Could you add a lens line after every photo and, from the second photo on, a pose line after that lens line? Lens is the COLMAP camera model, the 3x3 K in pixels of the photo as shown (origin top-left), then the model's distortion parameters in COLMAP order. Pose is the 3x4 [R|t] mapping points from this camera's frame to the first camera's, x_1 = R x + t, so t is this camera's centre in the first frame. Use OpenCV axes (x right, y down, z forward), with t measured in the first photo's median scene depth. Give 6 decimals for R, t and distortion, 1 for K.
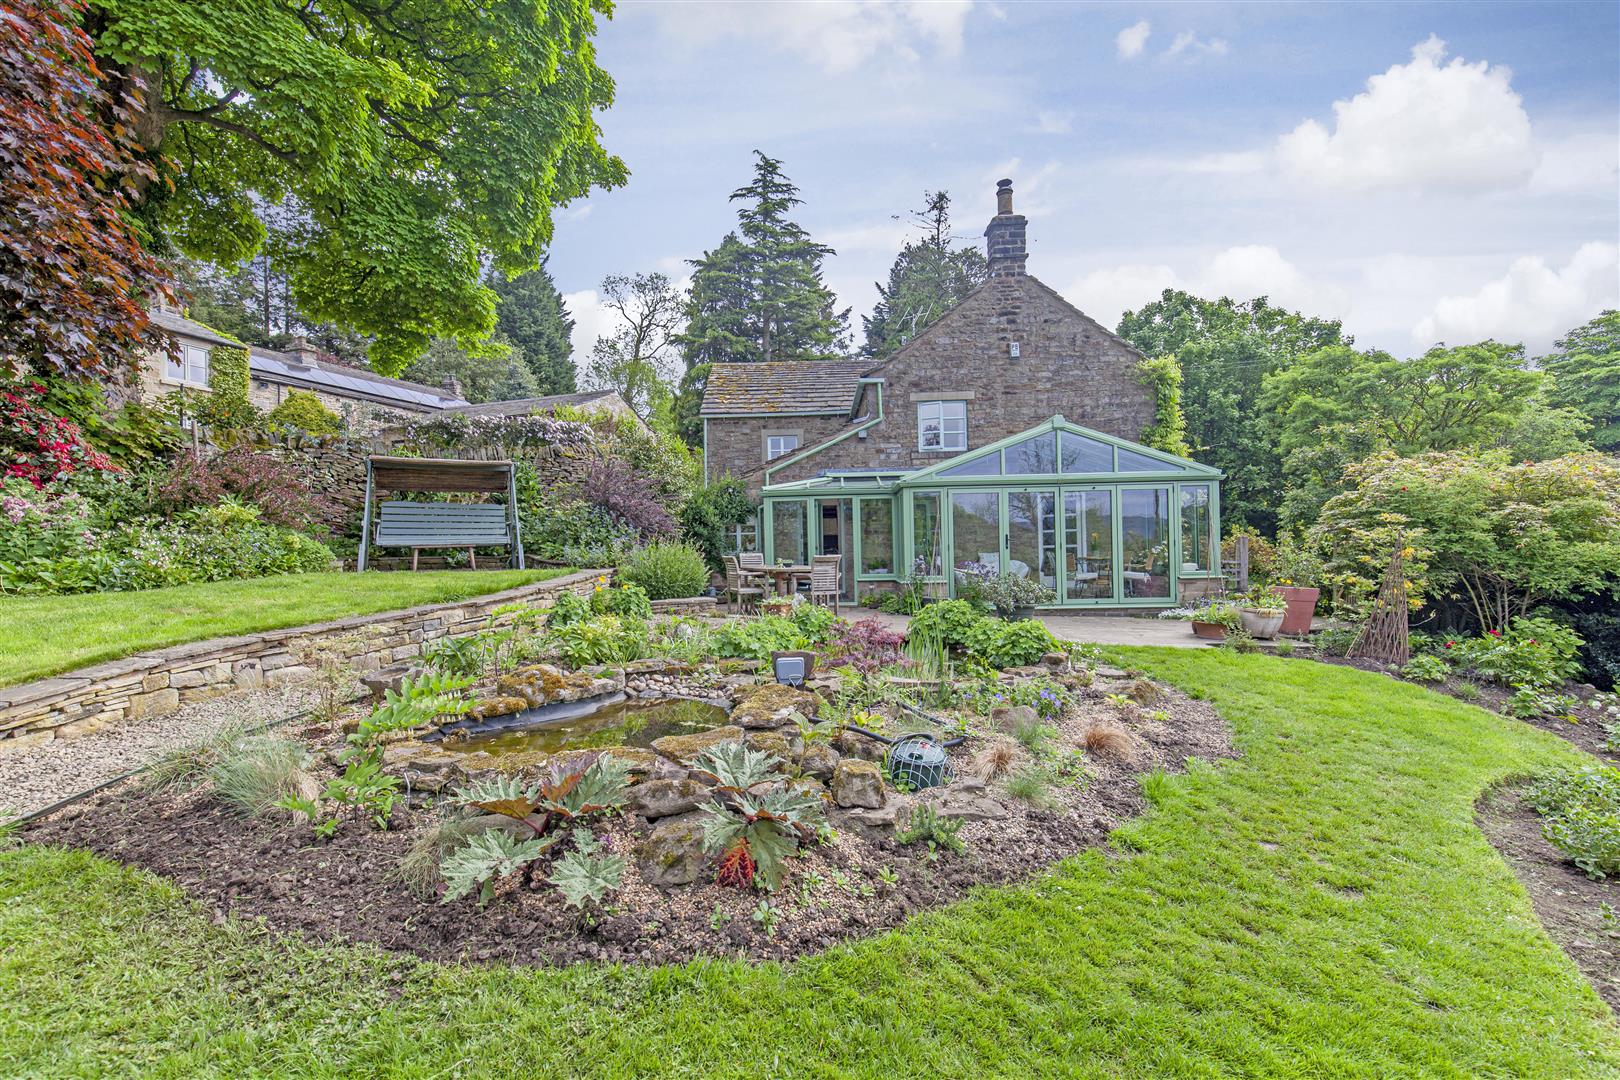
lens RADIAL K [[723.5, 0, 802.4], [0, 723.5, 551.8], [0, 0, 1]] dist [-0.002415, 0.000115]
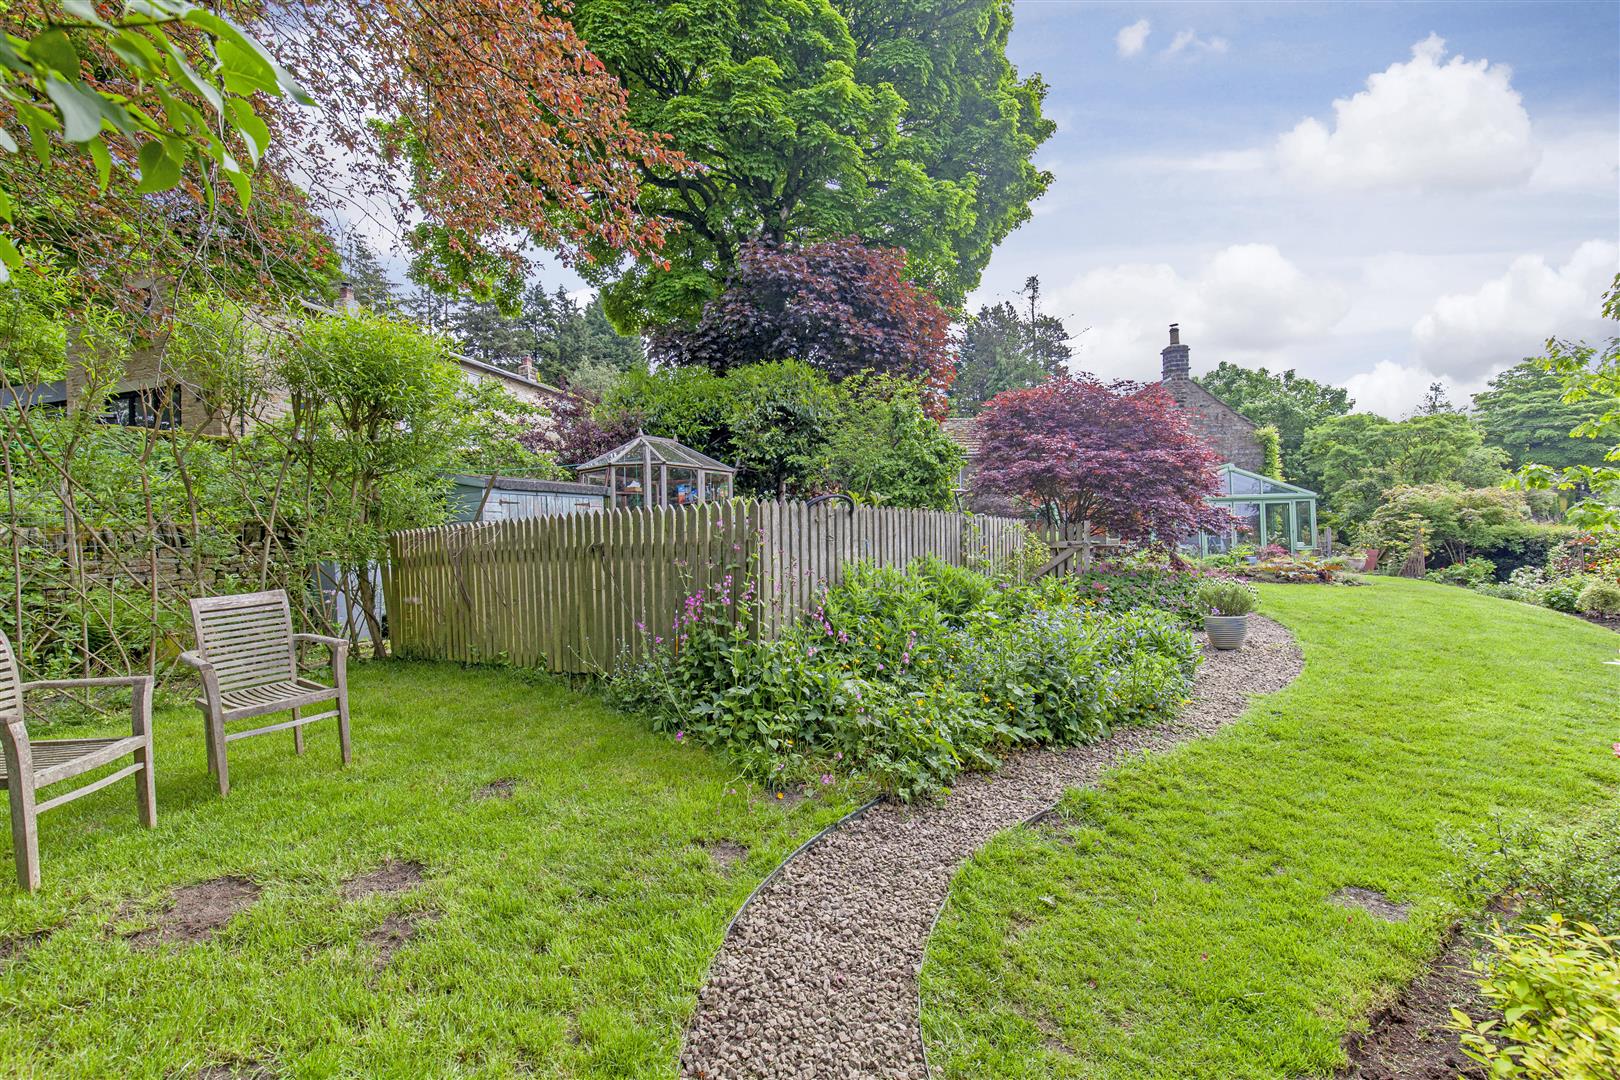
lens RADIAL K [[723.5, 0, 802.4], [0, 723.5, 551.8], [0, 0, 1]] dist [-0.002415, 0.000115]
pose [[0.999110, -0.006595, 0.041671, -0.688704], [0.007387, 0.999795, -0.018867, 0.054873], [-0.041538, 0.019158, 0.998953, -0.679134]]
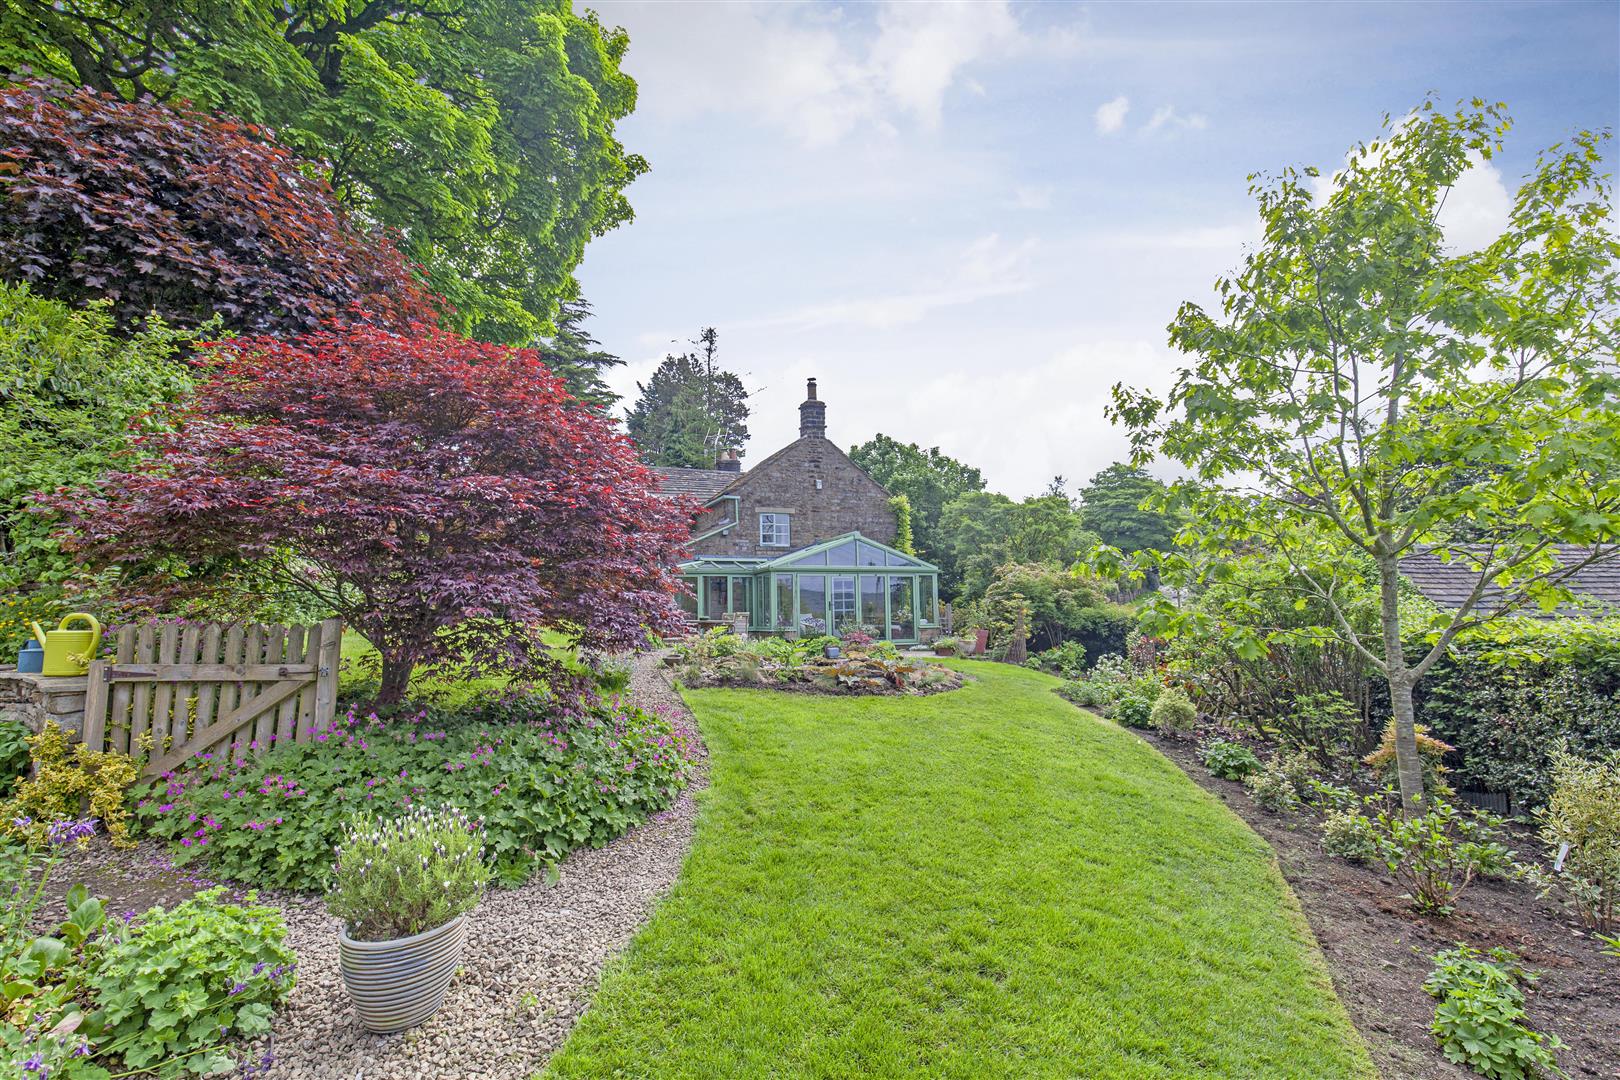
lens RADIAL K [[723.5, 0, 802.4], [0, 723.5, 551.8], [0, 0, 1]] dist [-0.002415, 0.000115]
pose [[0.914247, 0.041435, 0.403033, -0.367687], [-0.002285, 0.995268, -0.097138, 0.019608], [-0.405151, 0.087888, 0.910016, -0.405693]]
